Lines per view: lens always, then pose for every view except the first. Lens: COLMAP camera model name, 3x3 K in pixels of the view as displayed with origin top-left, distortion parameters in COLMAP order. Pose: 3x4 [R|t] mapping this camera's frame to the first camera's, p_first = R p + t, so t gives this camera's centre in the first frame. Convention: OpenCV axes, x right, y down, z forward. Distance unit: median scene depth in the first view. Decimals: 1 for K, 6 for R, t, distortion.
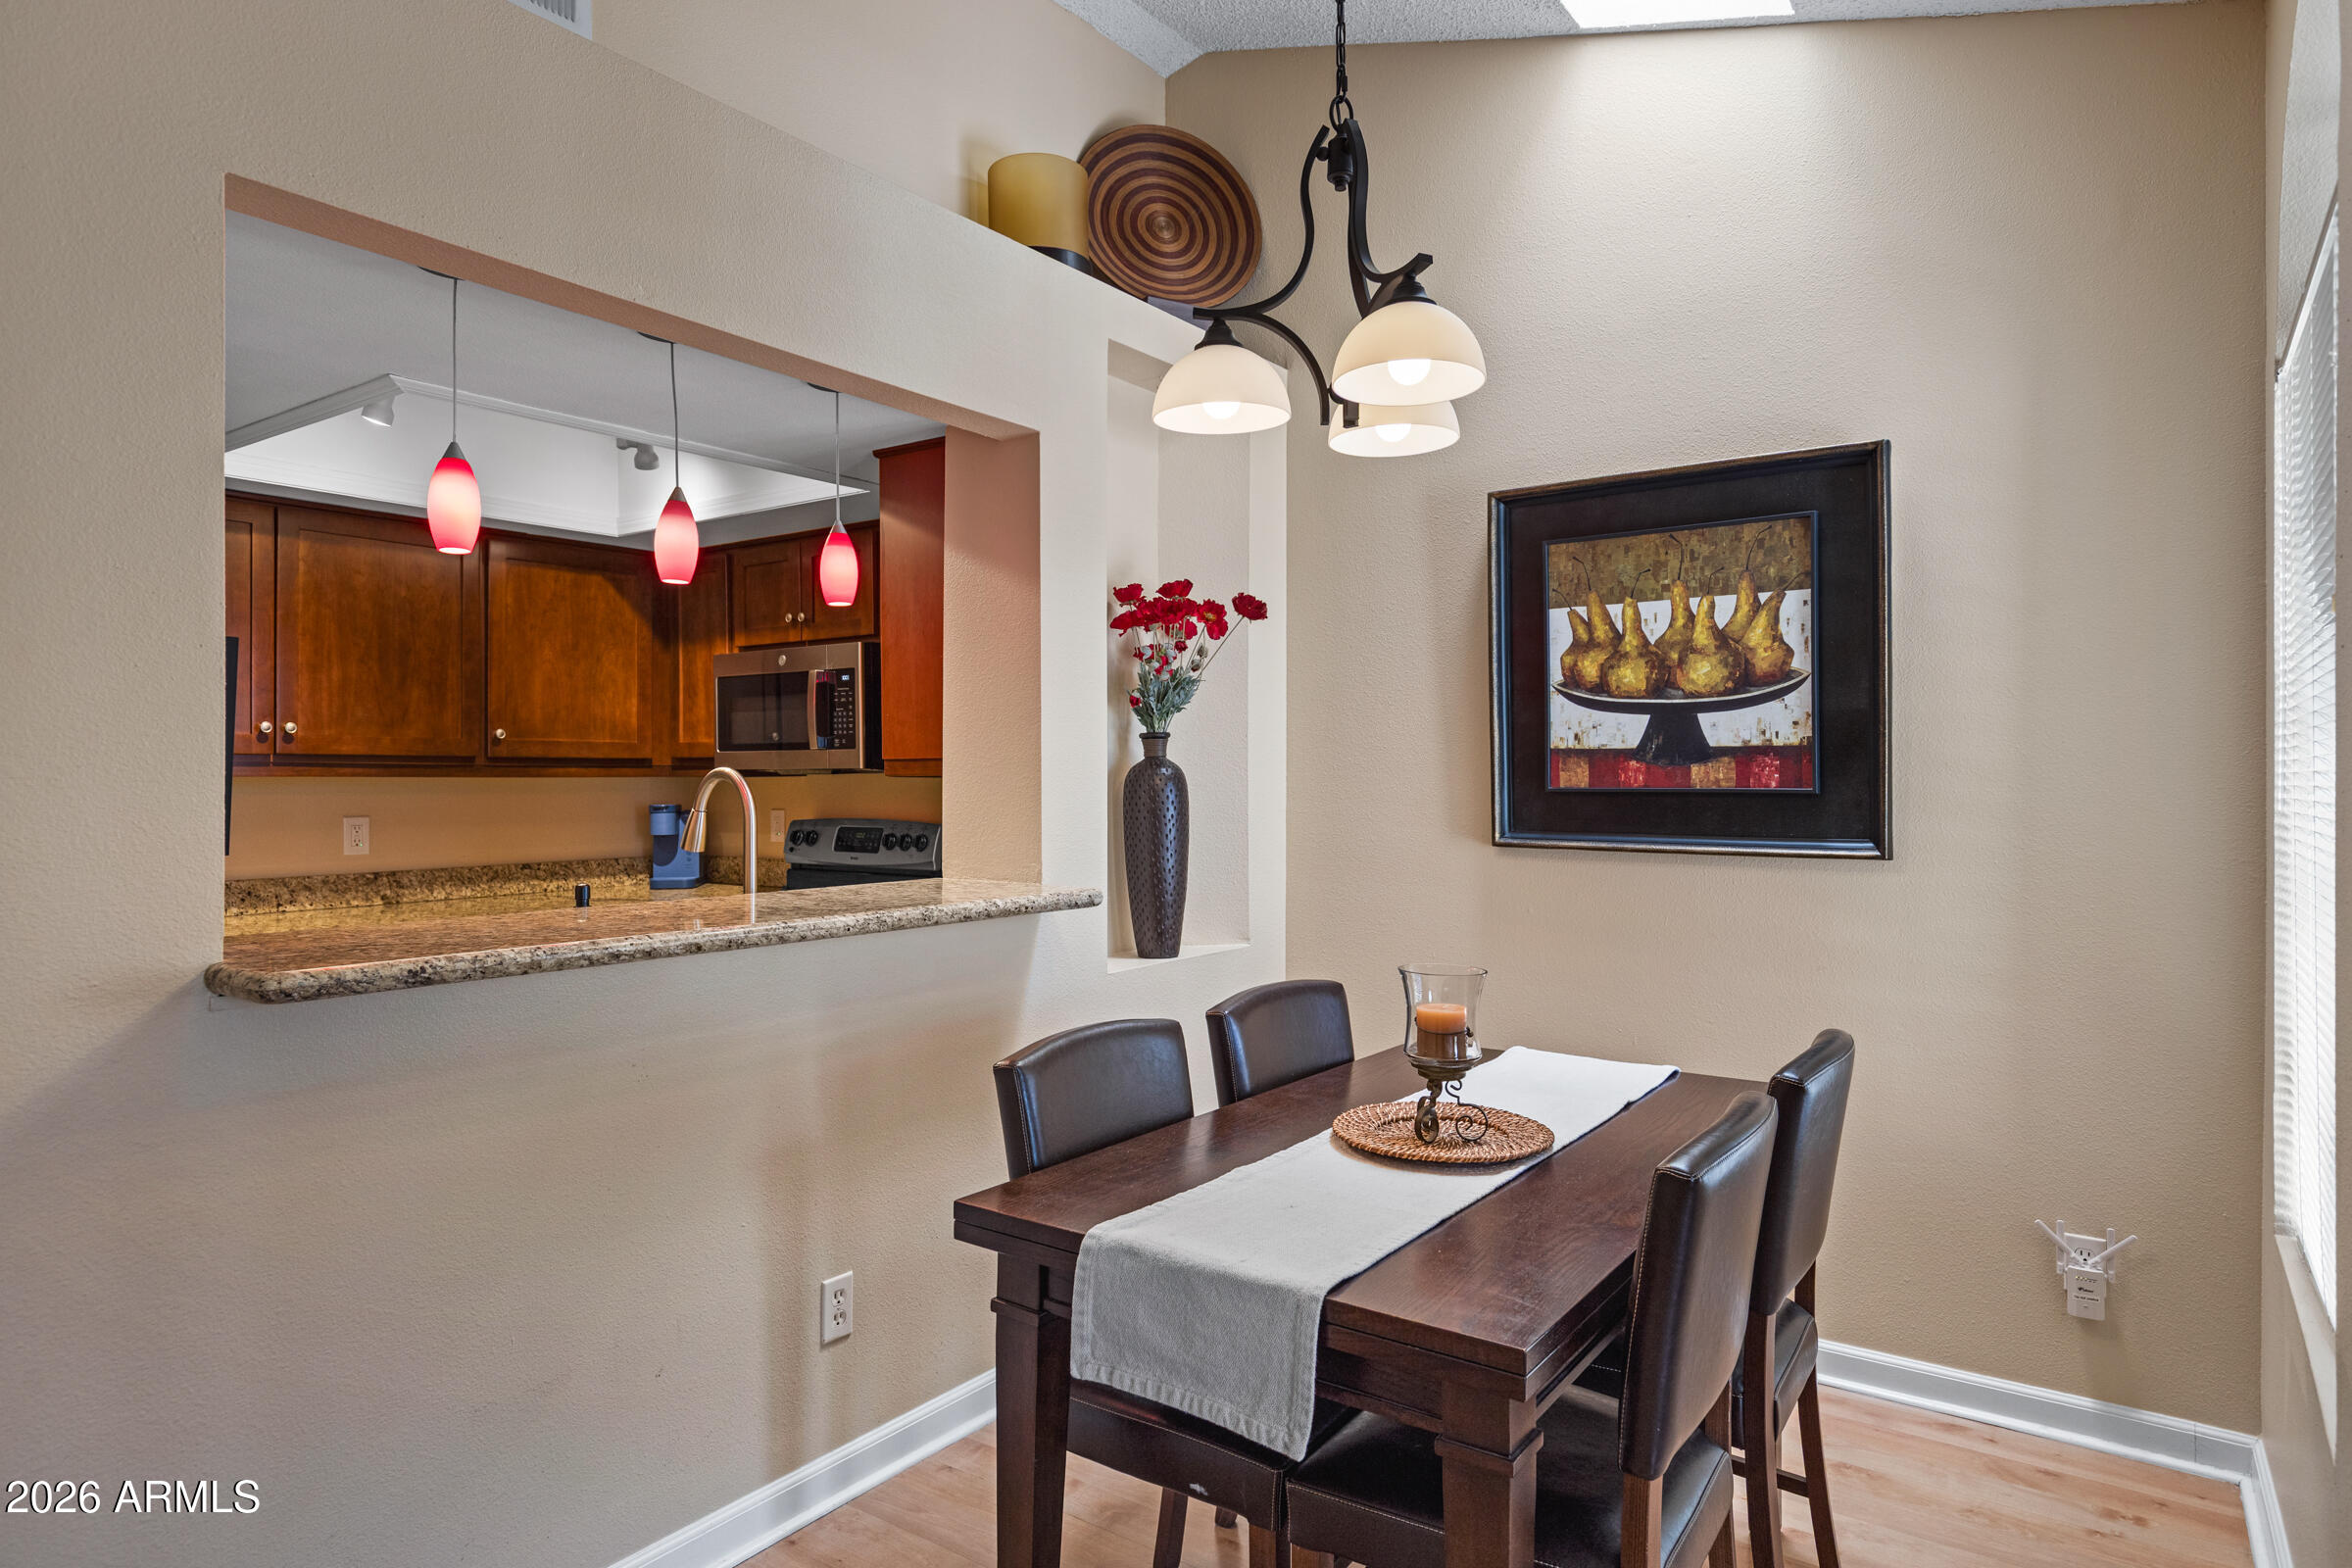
lens RADIAL K [[1352.0, 0, 1166.9], [0, 1352.0, 783.2], [0, 0, 1]] dist [0.008252, -0.000362]
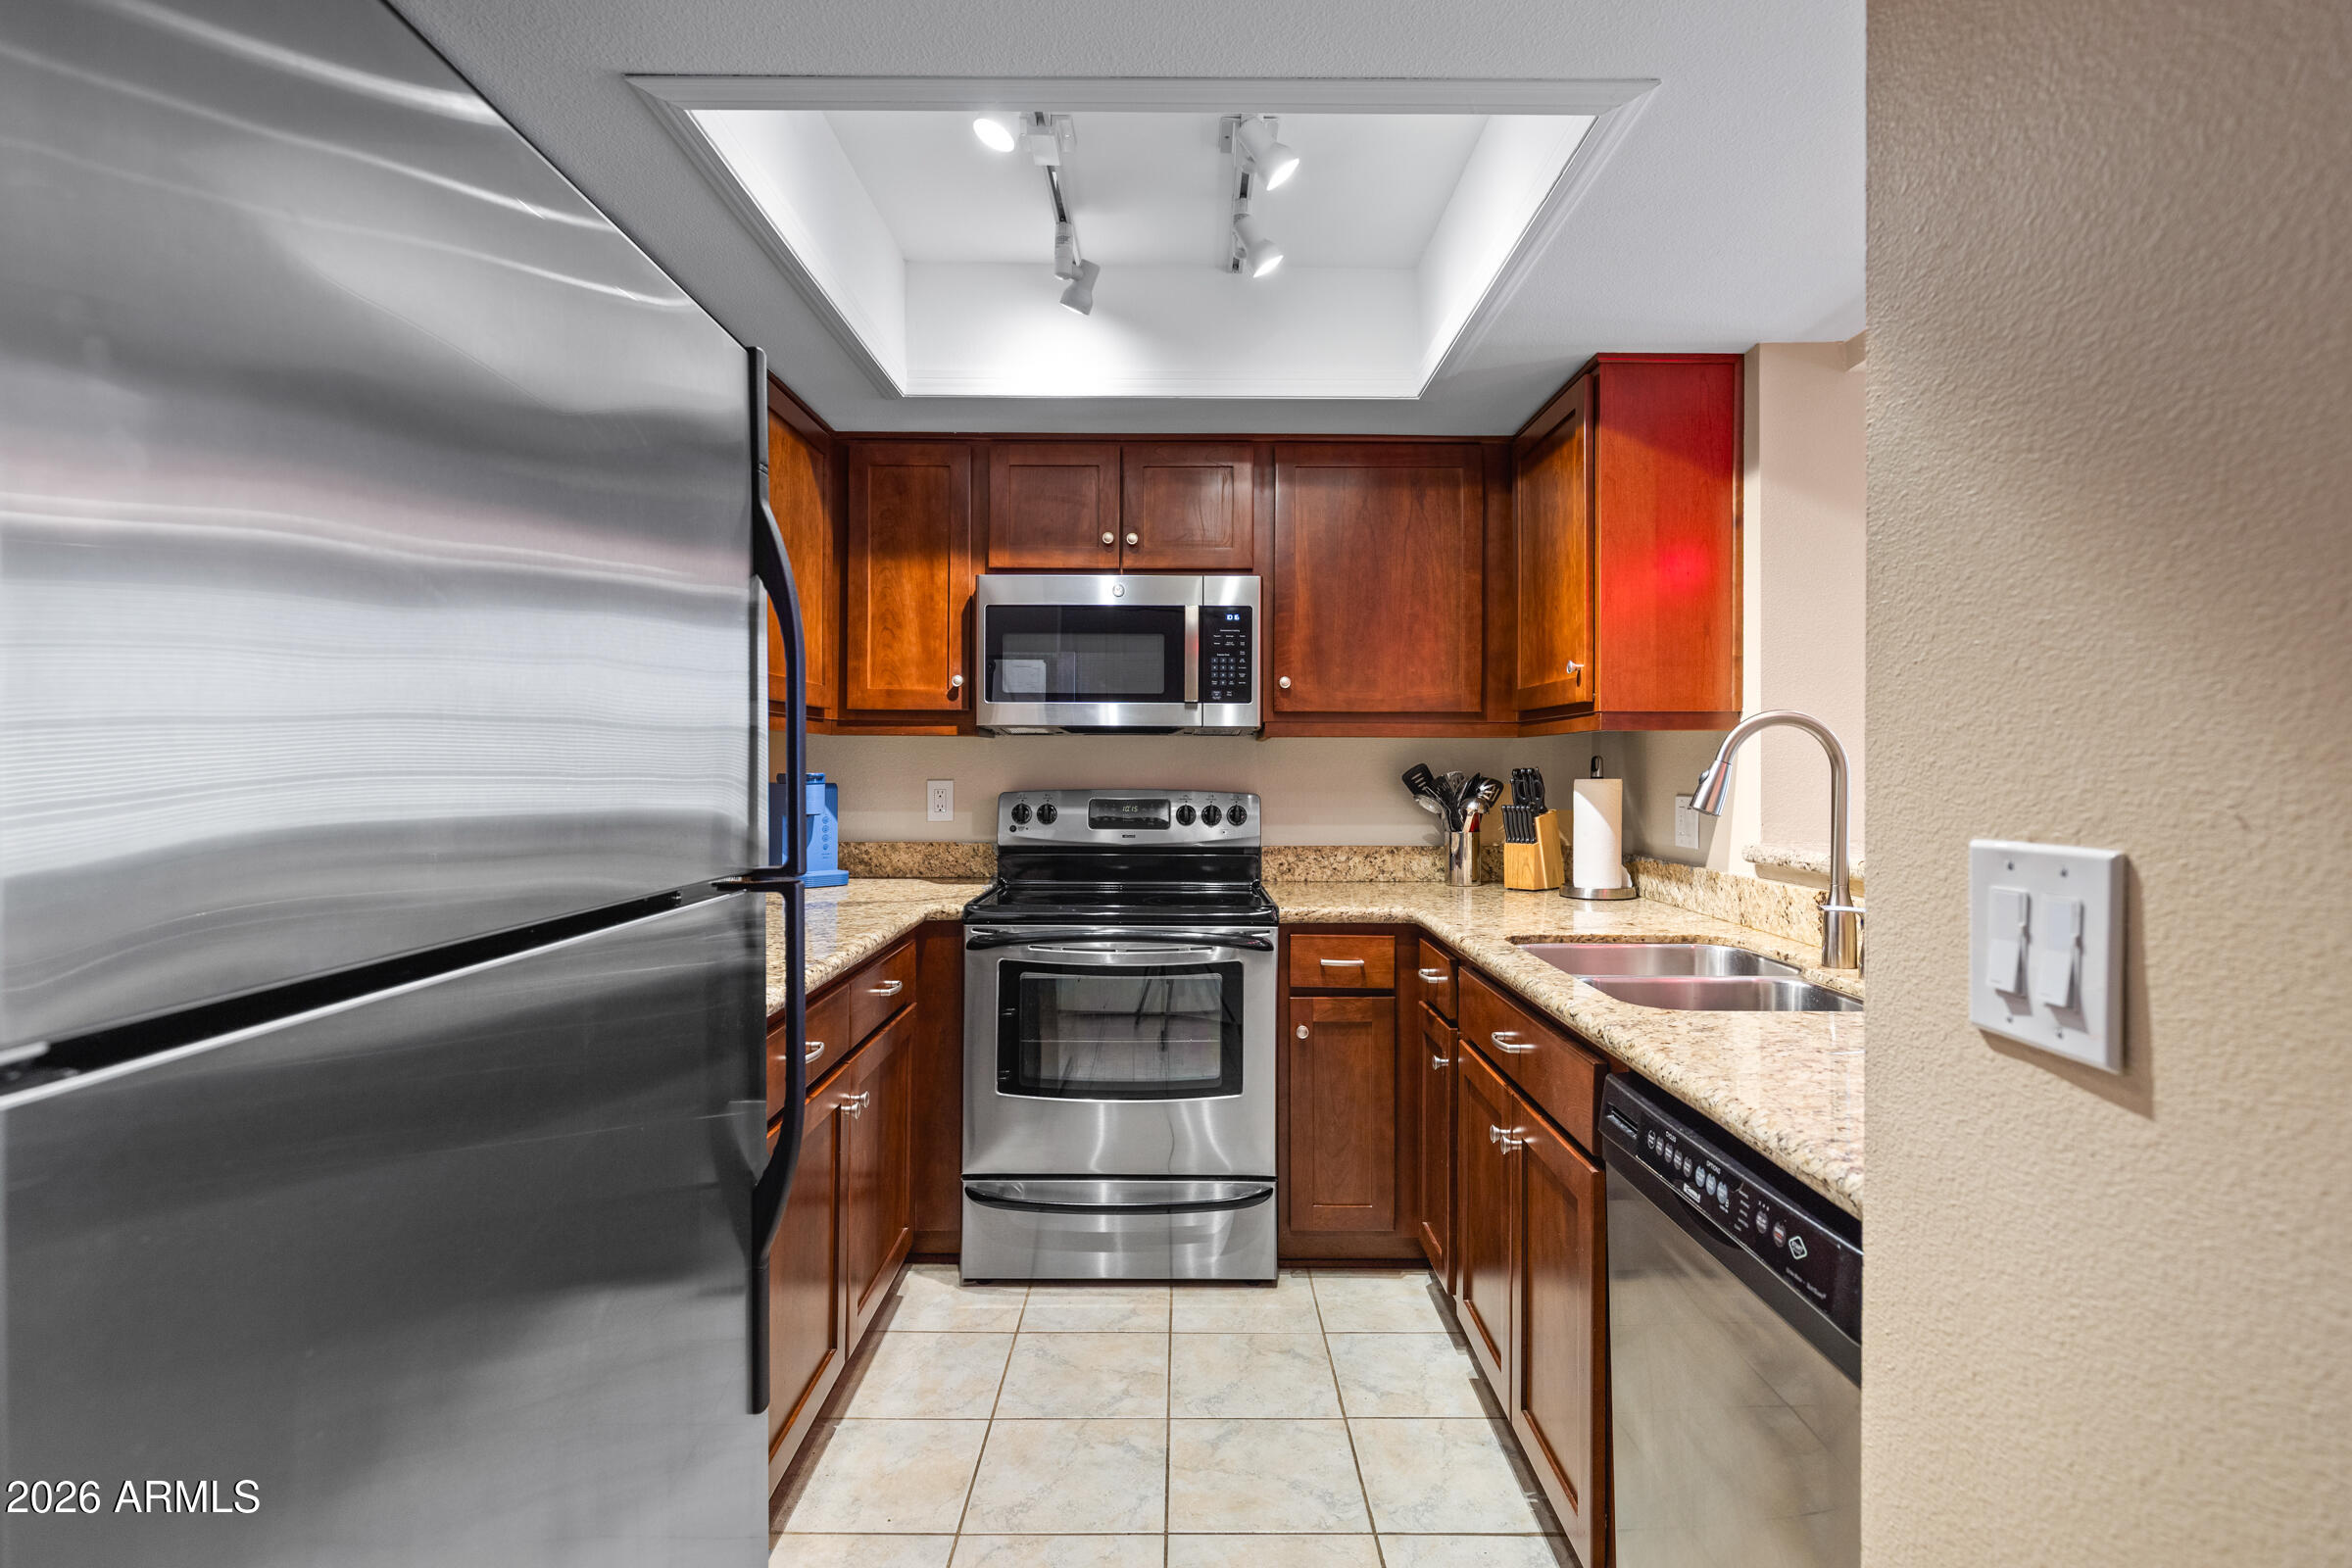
lens RADIAL K [[1157.2, 0, 1163.1], [0, 1157.2, 777.8], [0, 0, 1]] dist [-0.001076, -0.001921]
pose [[0.817153, 0.001510, 0.576419, -0.905488], [-0.004758, 0.999980, 0.004126, 0.023721], [-0.576401, -0.006114, 0.817144, 0.586616]]
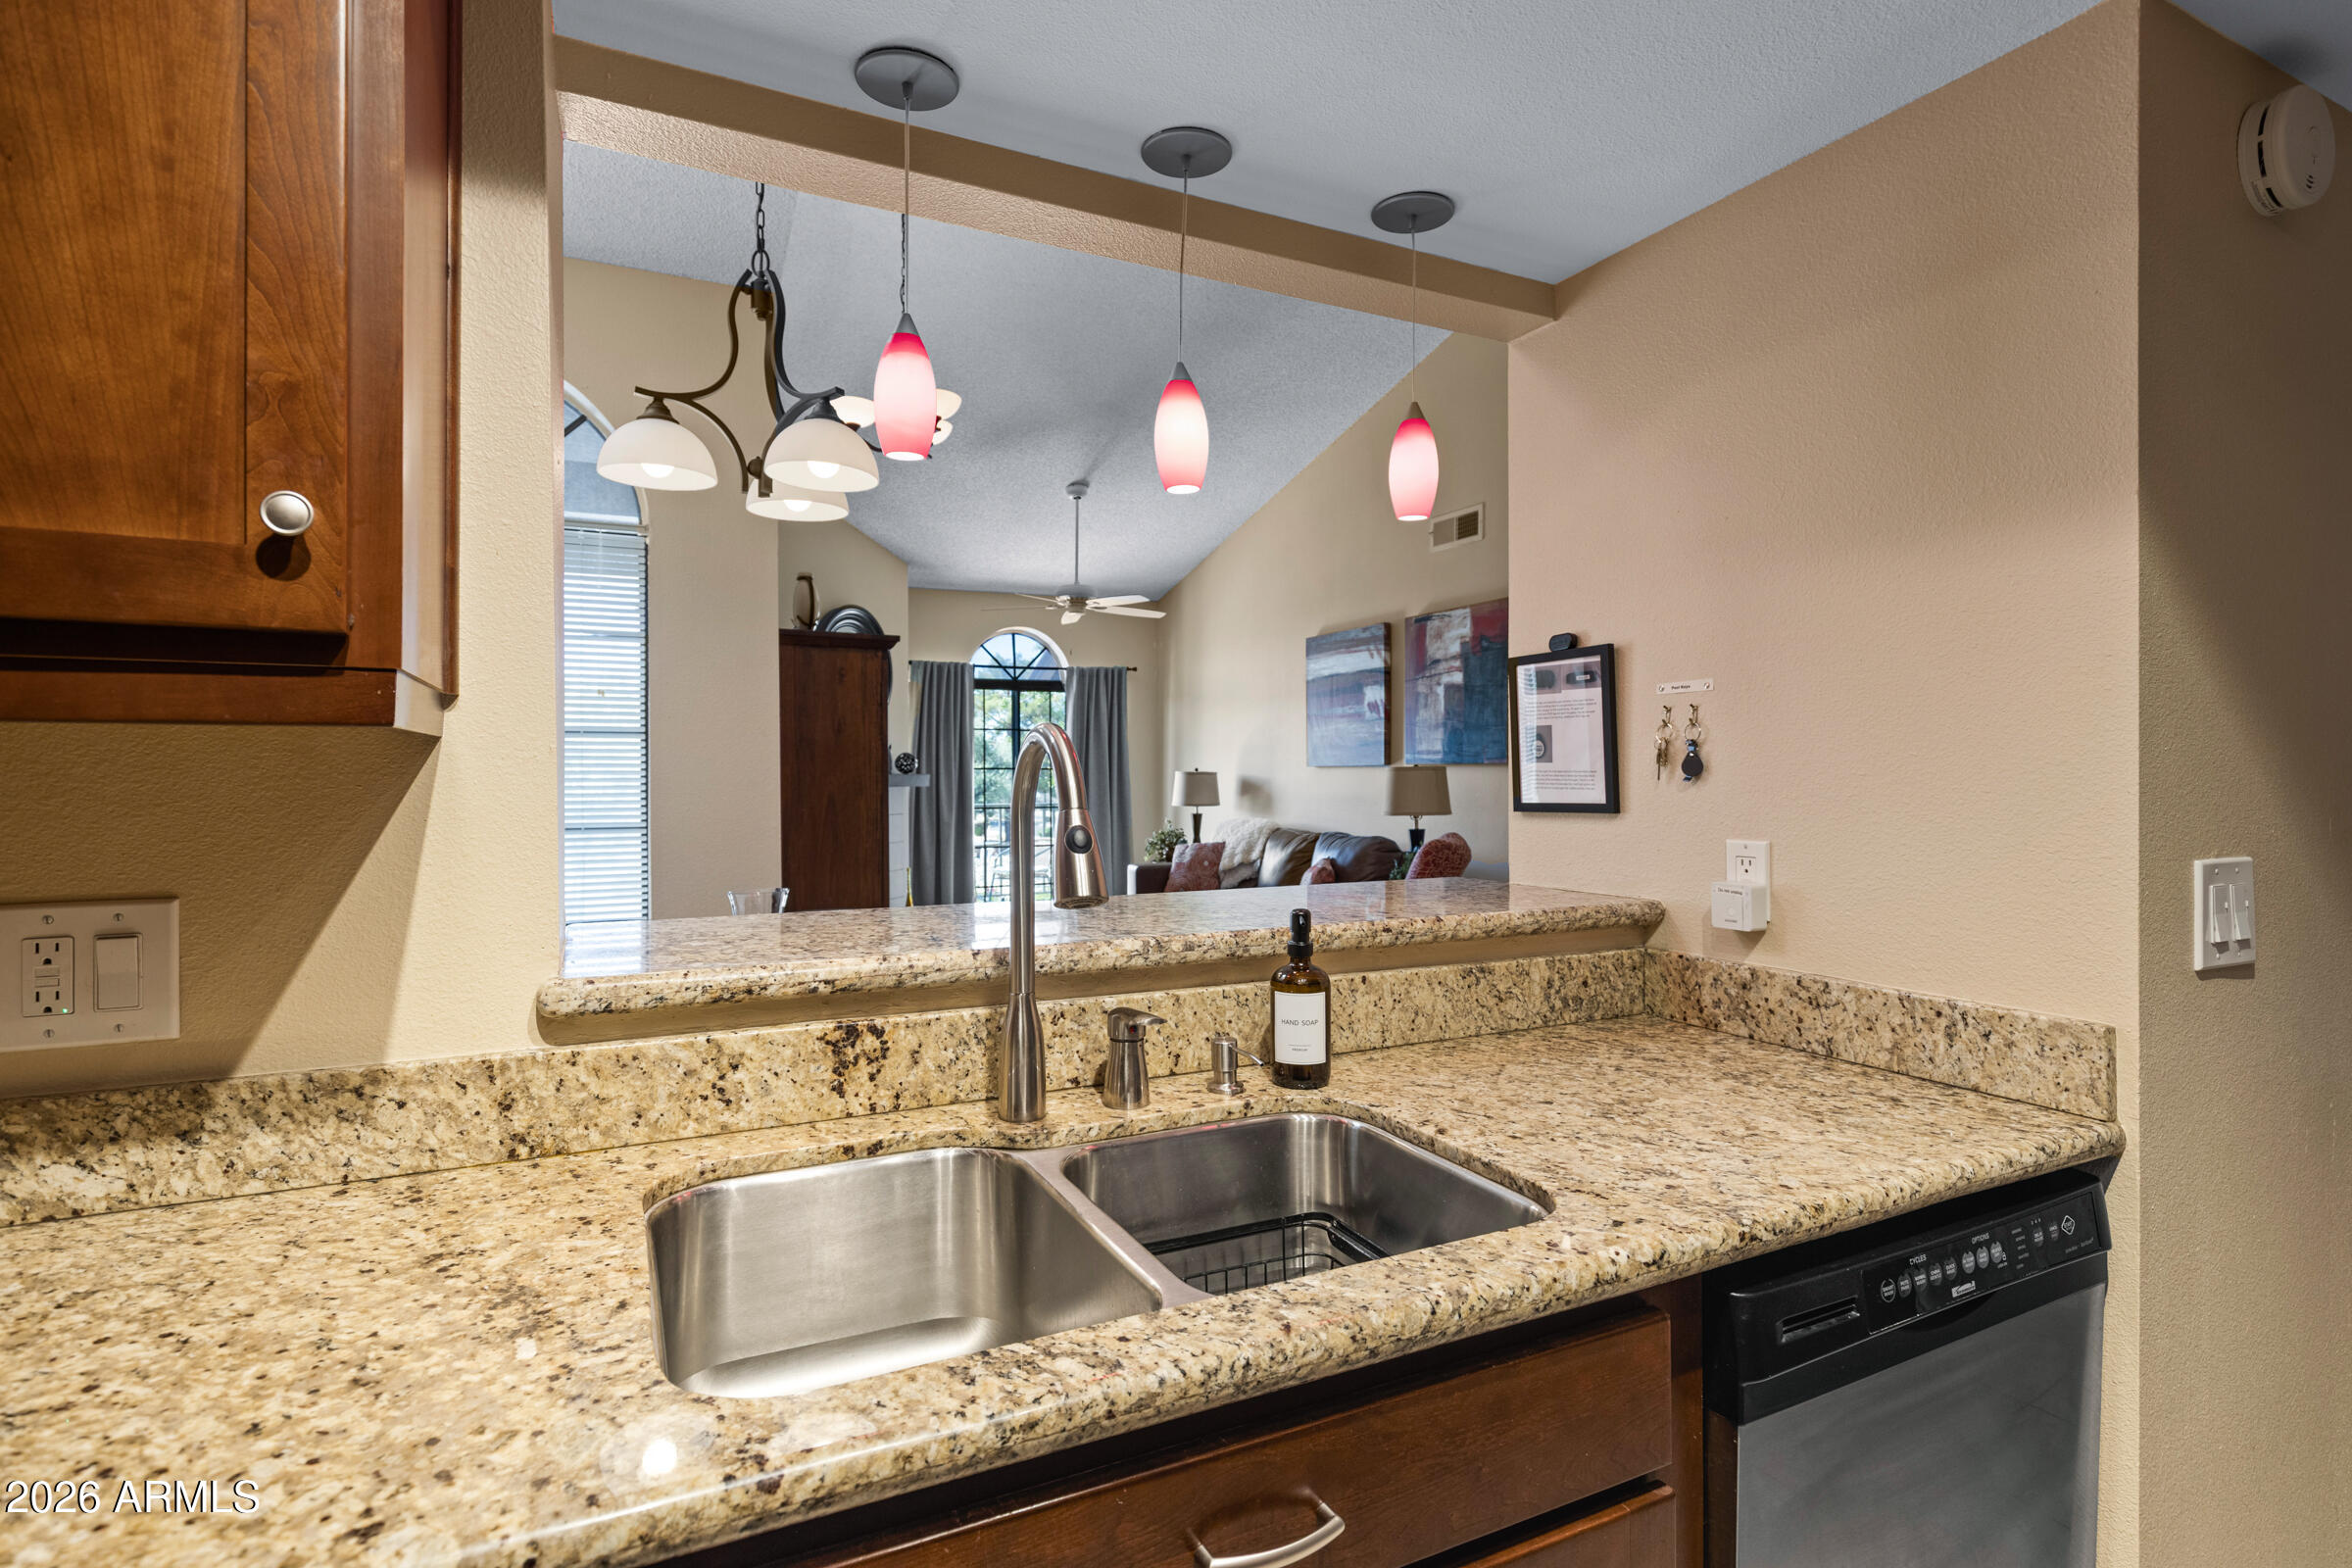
lens RADIAL K [[1157.2, 0, 1185.6], [0, 1157.2, 774.2], [0, 0, 1]] dist [-0.001076, -0.001921]
pose [[-0.887650, 0.002906, 0.460509, -0.513375], [0.005187, 0.999980, 0.003686, 0.004805], [-0.460489, 0.005661, -0.887647, 1.185511]]
